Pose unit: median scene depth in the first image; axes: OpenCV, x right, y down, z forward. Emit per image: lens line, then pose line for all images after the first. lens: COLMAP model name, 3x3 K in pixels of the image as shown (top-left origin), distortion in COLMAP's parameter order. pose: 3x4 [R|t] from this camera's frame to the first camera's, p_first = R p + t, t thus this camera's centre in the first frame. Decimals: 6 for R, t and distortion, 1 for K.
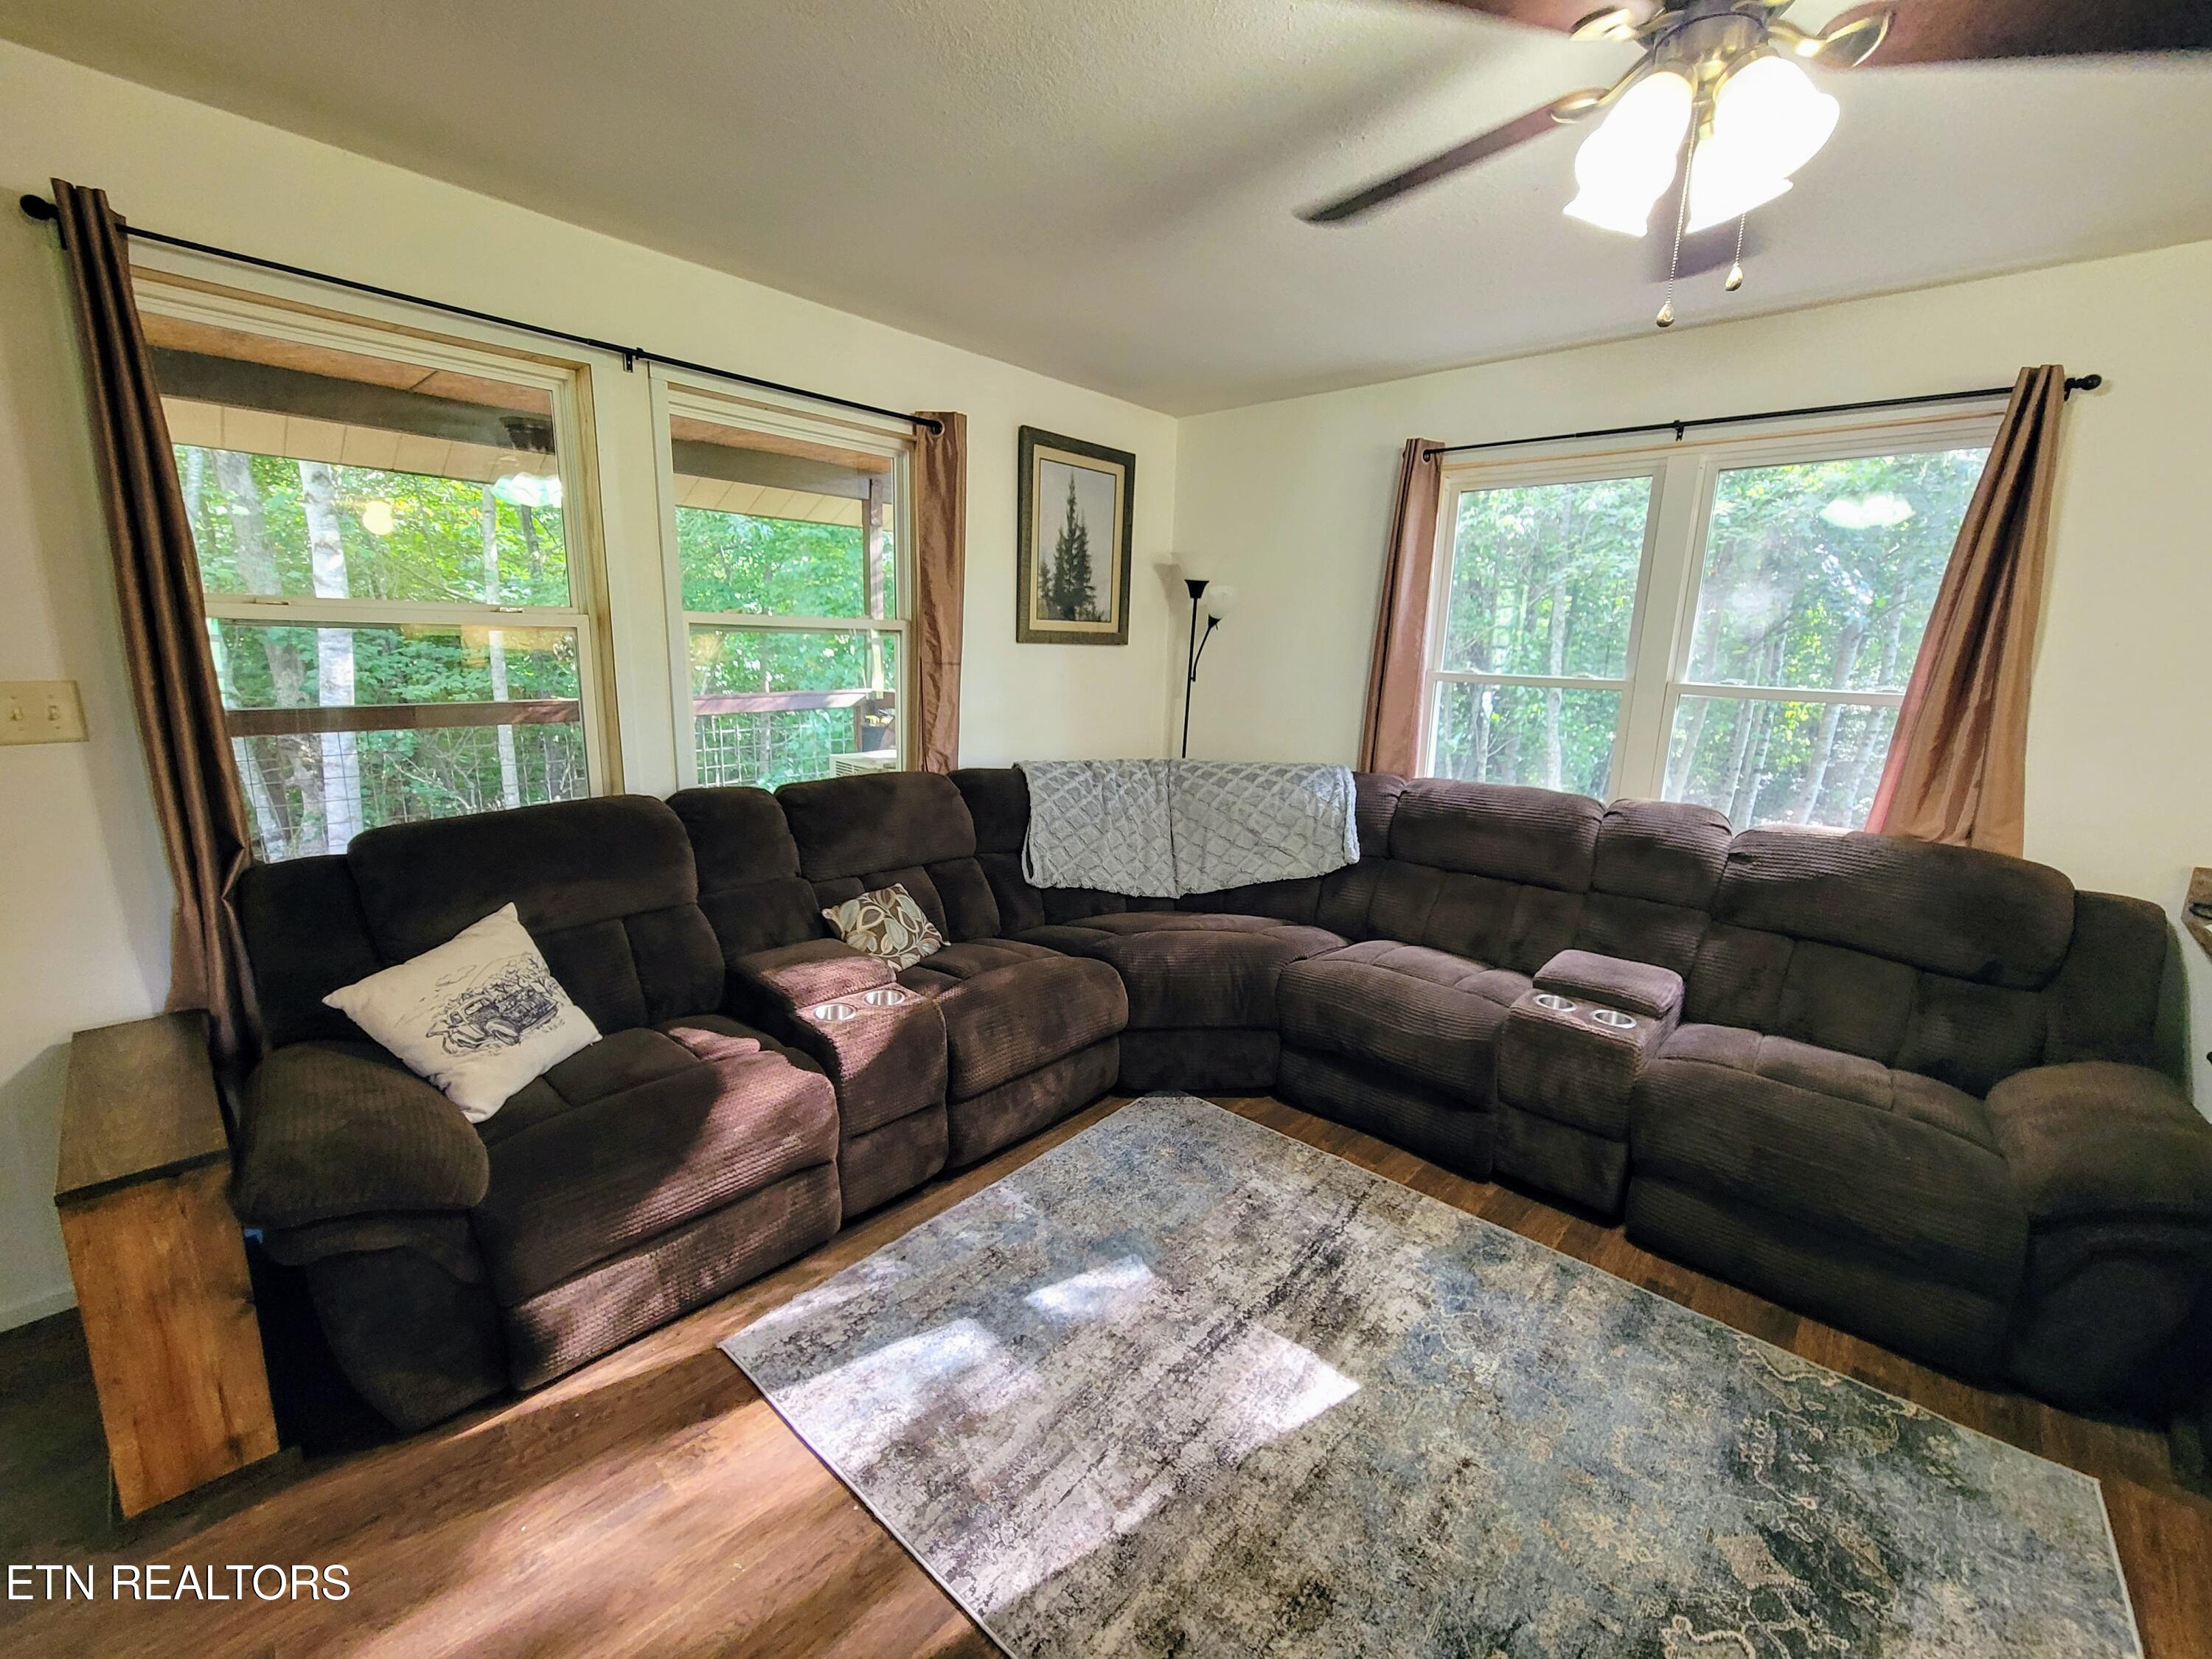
lens RADIAL K [[908.6, 0, 1094.7], [0, 908.6, 822.6], [0, 0, 1]] dist [0.001281, -0.000242]
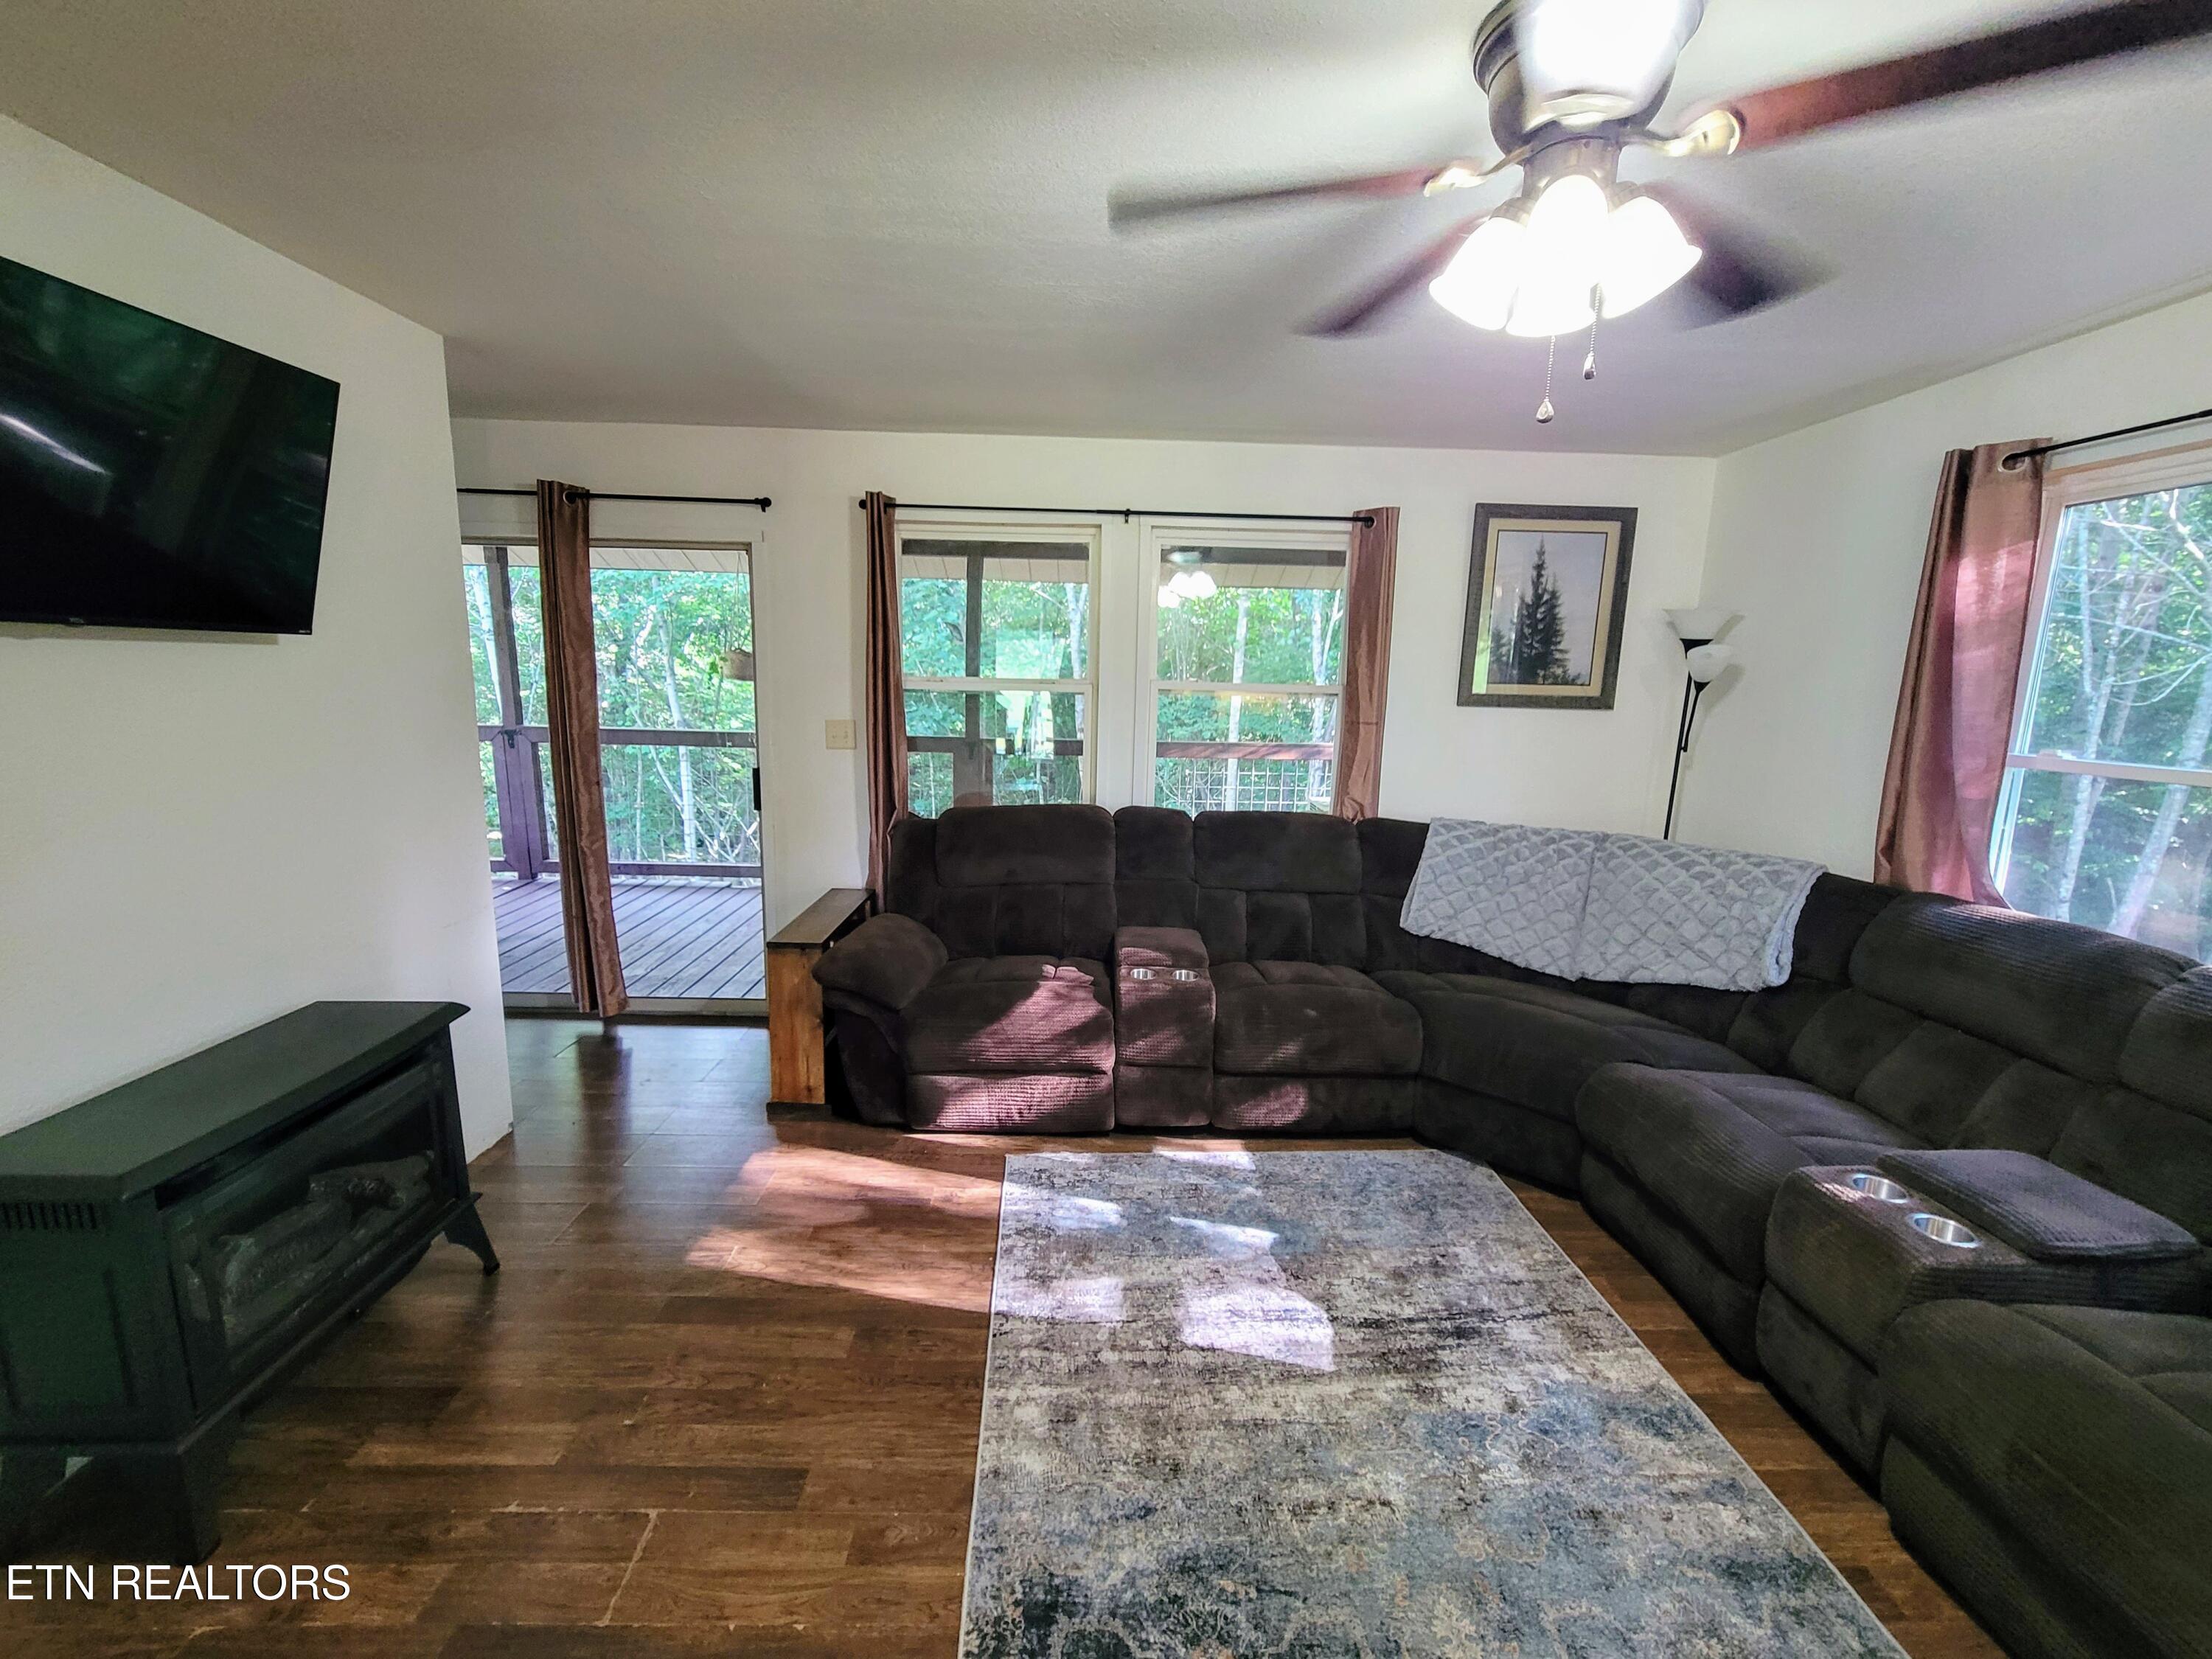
lens RADIAL K [[906.3, 0, 1106.0], [0, 906.3, 829.5], [0, 0, 1]] dist [0.000607, -0.000149]
pose [[0.693188, 0.109478, -0.712394, 0.532458], [-0.146890, 0.989111, 0.009073, -0.008482], [0.705630, 0.098354, 0.701721, -0.012355]]
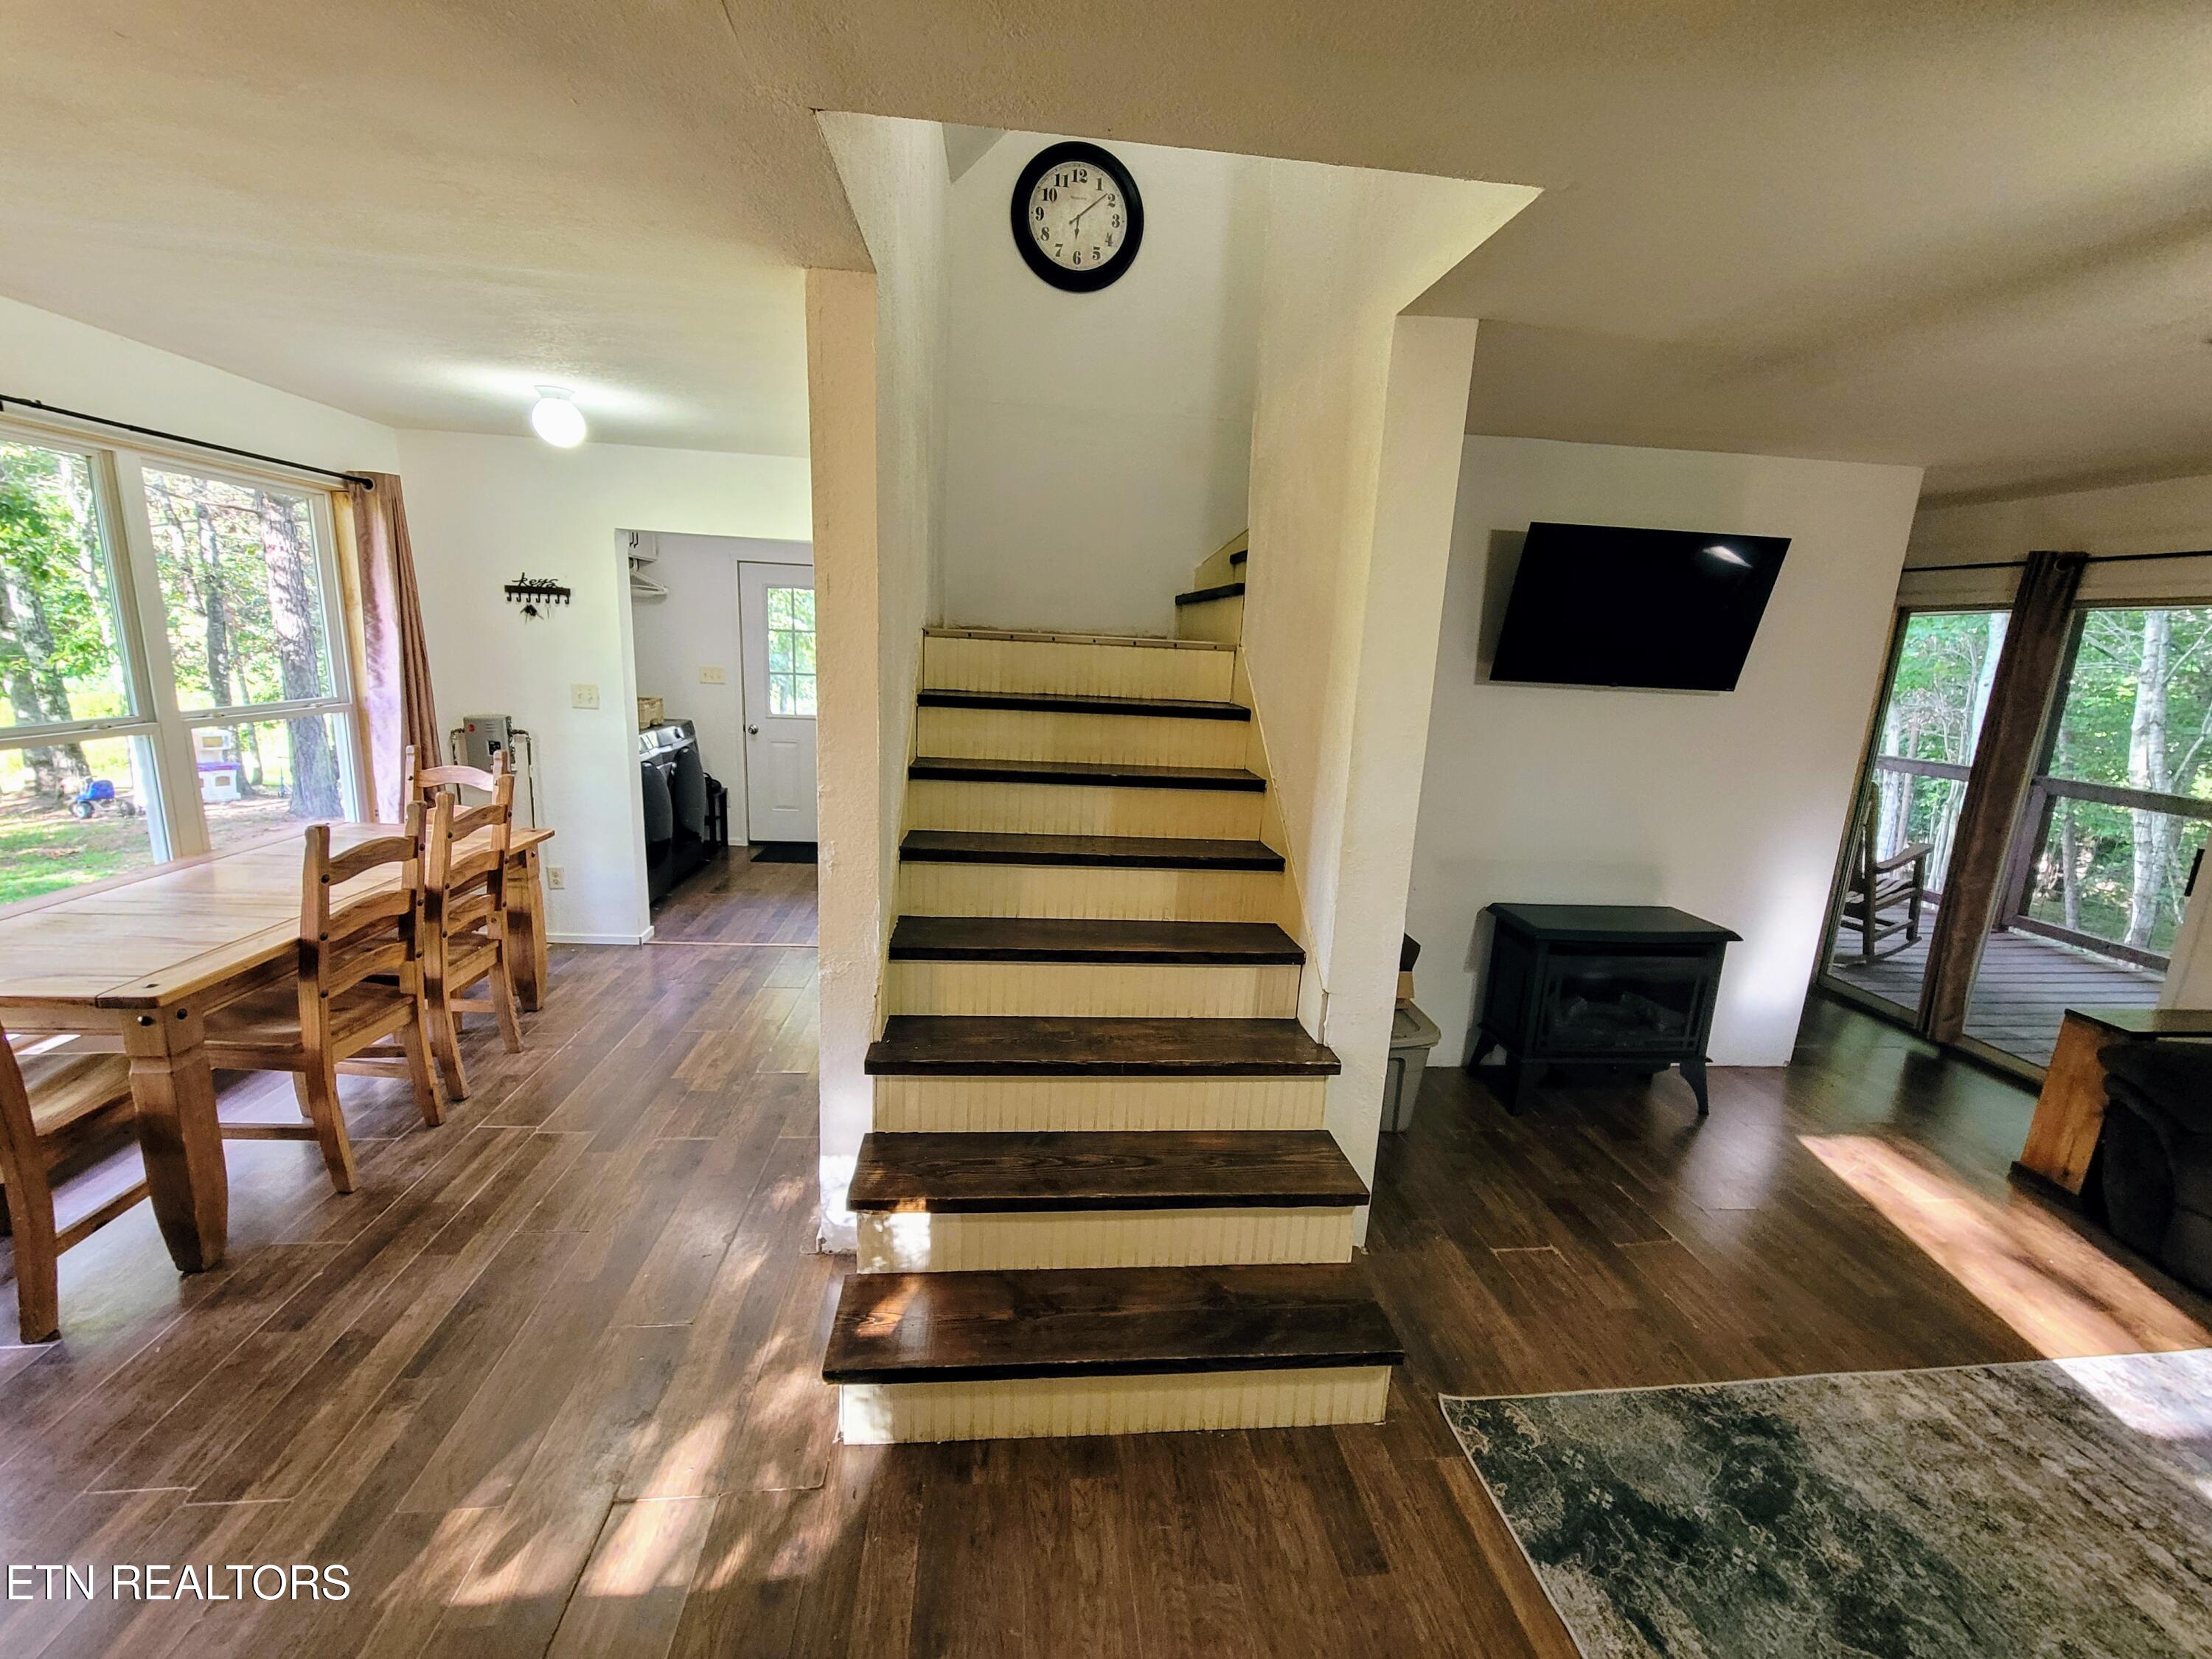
lens RADIAL K [[908.6, 0, 1094.7], [0, 908.6, 822.6], [0, 0, 1]] dist [0.001281, -0.000242]
pose [[-0.656445, 0.088169, -0.749204, 1.077185], [-0.223060, 0.926051, 0.304424, -0.086421], [0.720642, 0.366954, -0.588235, 0.216038]]
